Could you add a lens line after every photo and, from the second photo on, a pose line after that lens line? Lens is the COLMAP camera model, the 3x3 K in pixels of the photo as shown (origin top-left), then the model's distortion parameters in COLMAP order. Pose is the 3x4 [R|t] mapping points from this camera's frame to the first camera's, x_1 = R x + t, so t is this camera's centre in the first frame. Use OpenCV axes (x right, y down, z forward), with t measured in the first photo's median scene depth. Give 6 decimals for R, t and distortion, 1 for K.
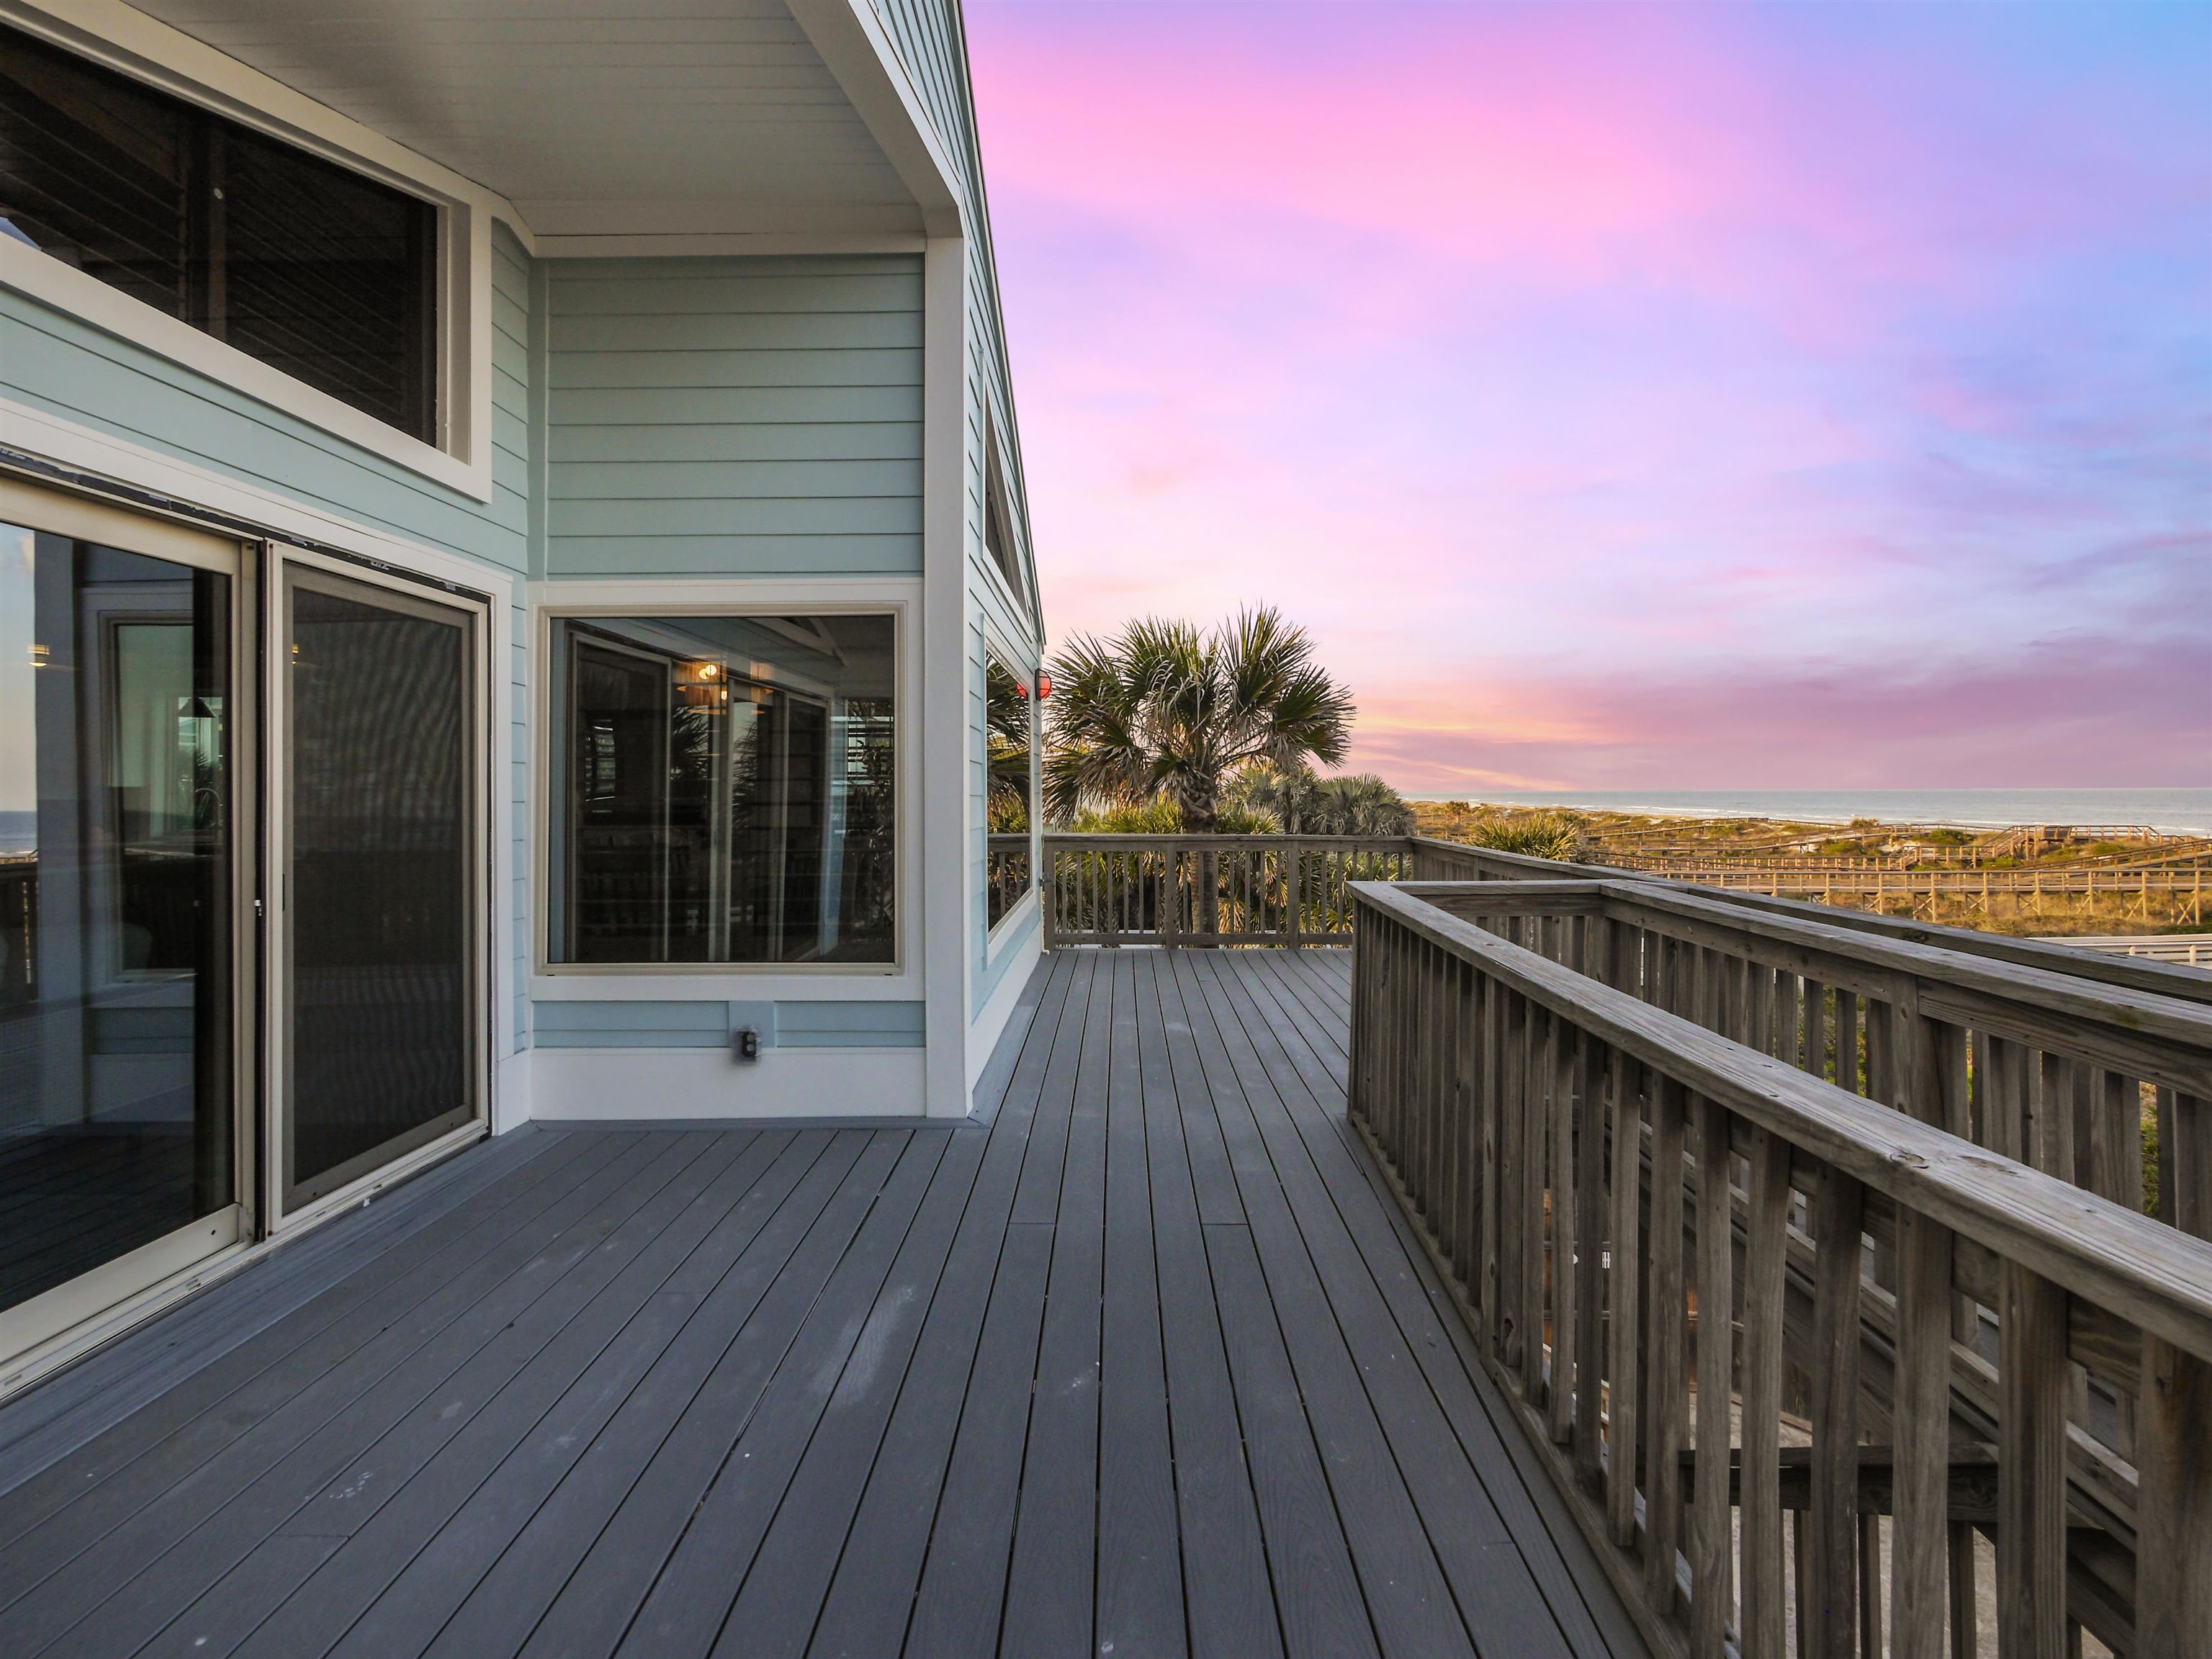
lens RADIAL K [[952.1, 0, 1104.9], [0, 952.1, 787.8], [0, 0, 1]] dist [-0.002035, 0.000278]
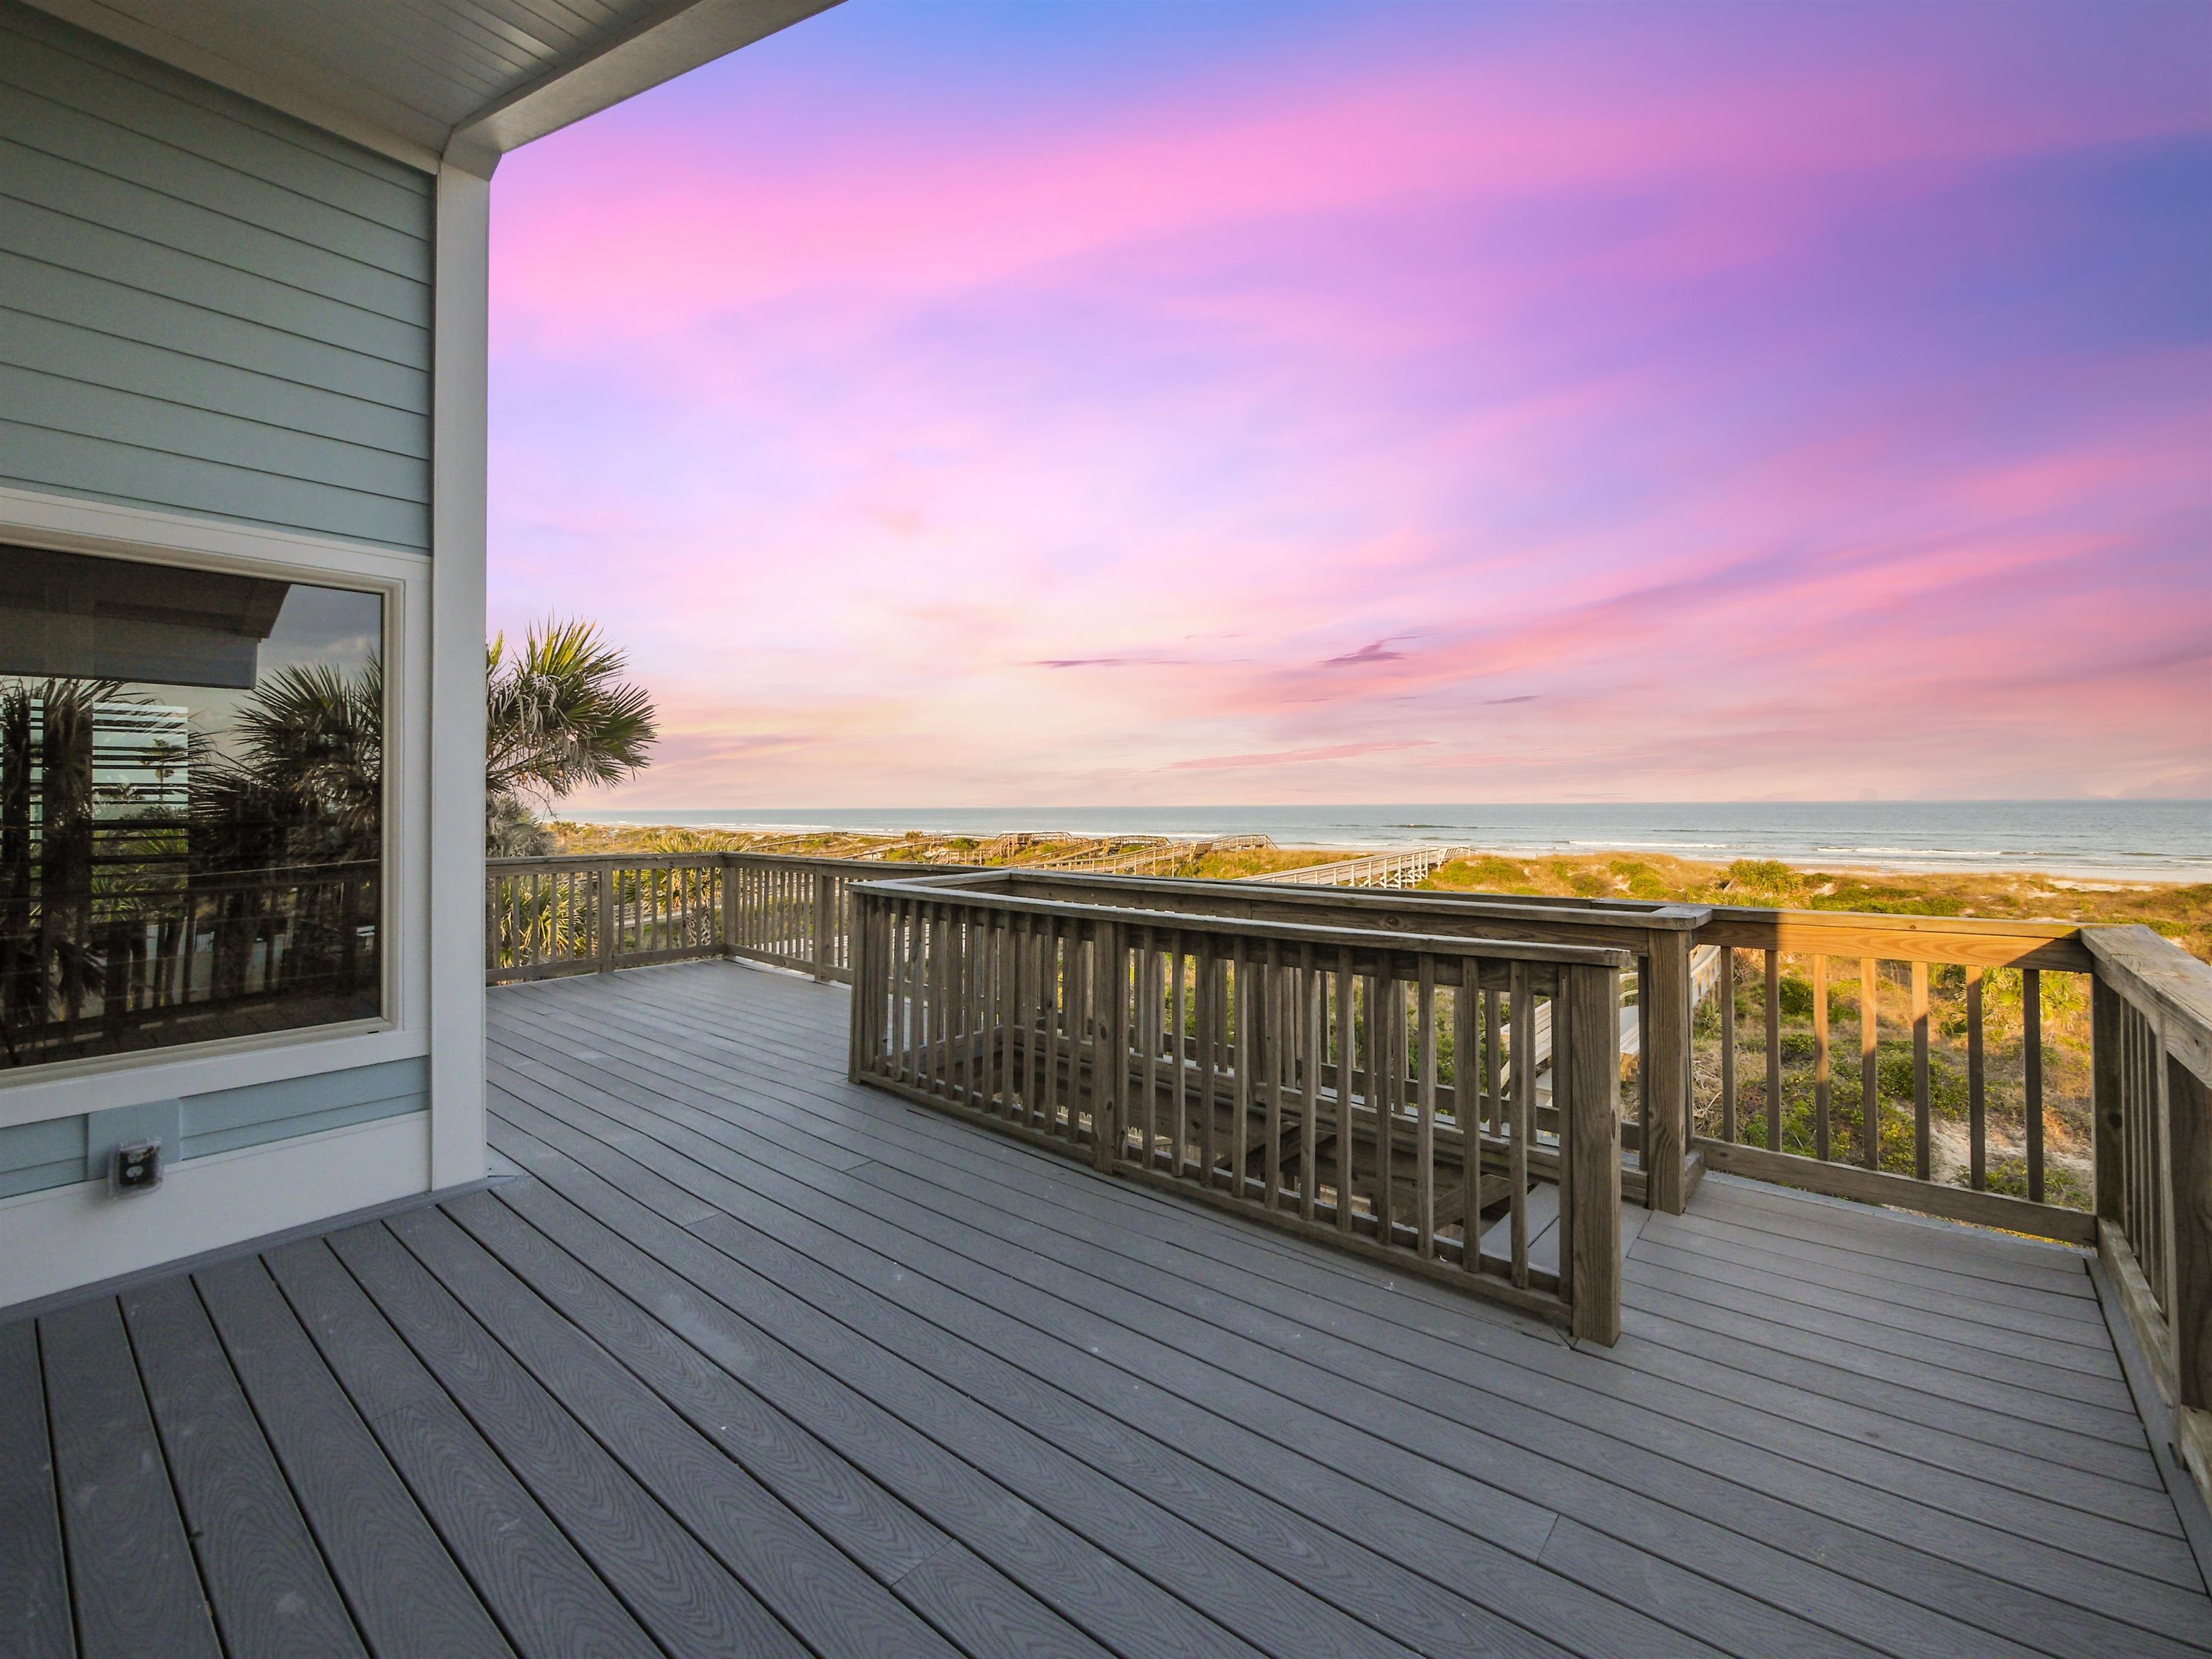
lens RADIAL K [[952.1, 0, 1097.1], [0, 952.1, 812.5], [0, 0, 1]] dist [-0.002035, 0.000278]
pose [[0.633617, -0.004185, 0.773635, -0.465382], [-0.000199, 0.999984, 0.005572, 0.002133], [-0.773647, -0.003685, 0.633606, 0.000440]]
